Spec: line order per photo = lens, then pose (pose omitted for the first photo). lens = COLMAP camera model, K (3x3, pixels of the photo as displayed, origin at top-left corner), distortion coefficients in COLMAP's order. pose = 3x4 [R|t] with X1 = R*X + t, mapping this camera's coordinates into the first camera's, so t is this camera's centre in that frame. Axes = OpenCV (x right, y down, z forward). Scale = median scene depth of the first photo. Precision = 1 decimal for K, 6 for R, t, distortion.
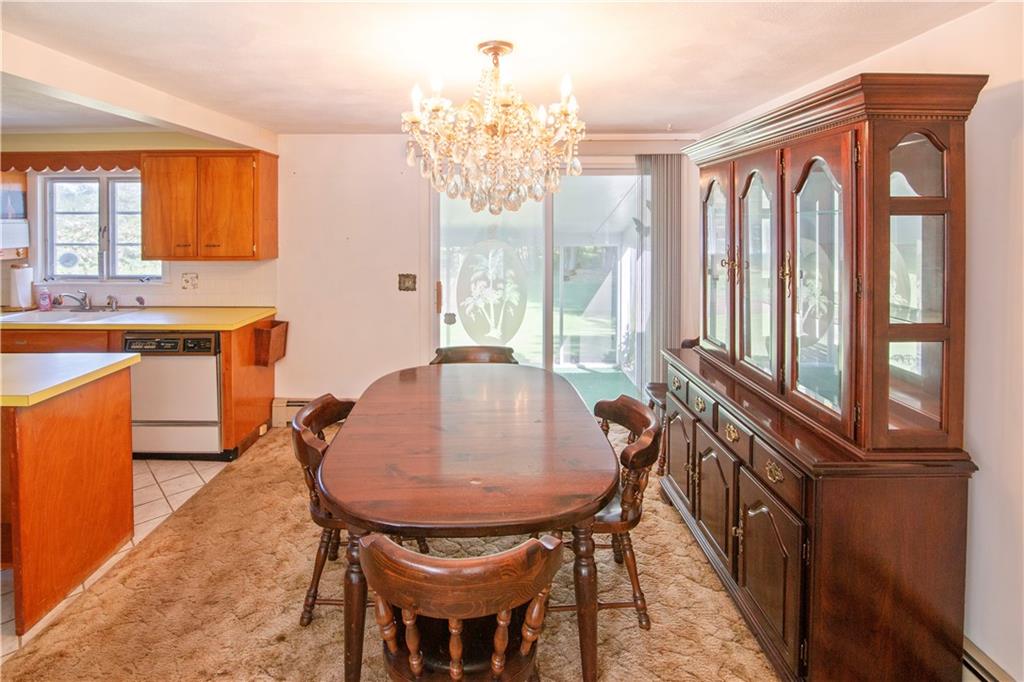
lens RADIAL K [[501.1, 0, 480.0], [0, 501.1, 242.2], [0, 0, 1]] dist [-0.011902, 0.001106]
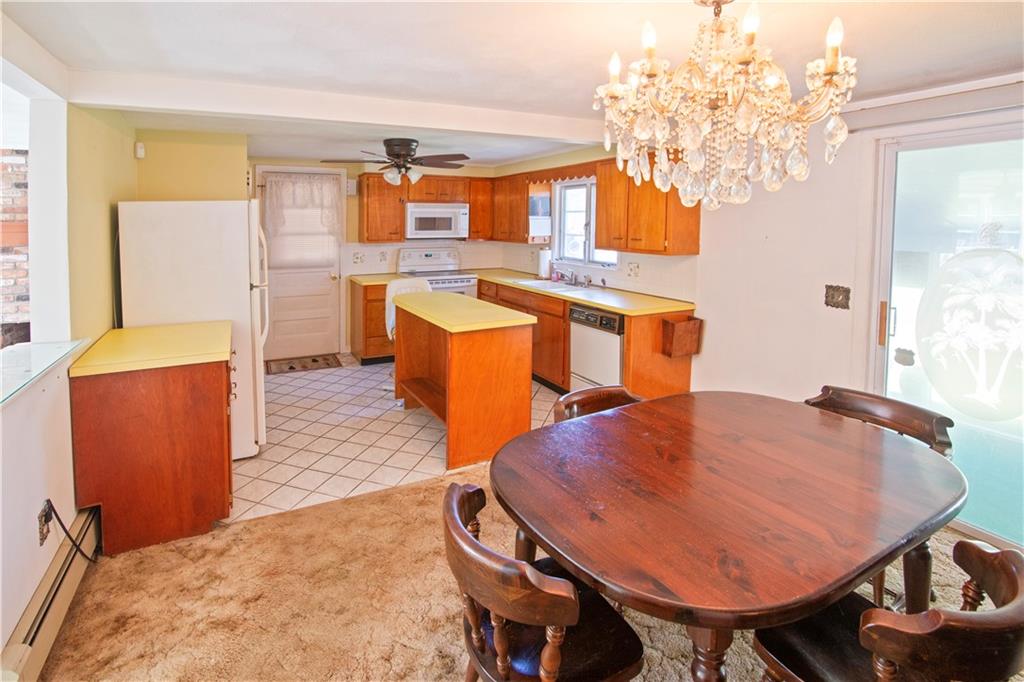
lens RADIAL K [[501.1, 0, 480.0], [0, 501.1, 242.2], [0, 0, 1]] dist [-0.011902, 0.001106]
pose [[0.462933, 0.042320, -0.885383, 0.277503], [-0.036038, 0.998932, 0.028905, -0.006238], [0.885661, 0.018526, 0.463964, 0.153372]]
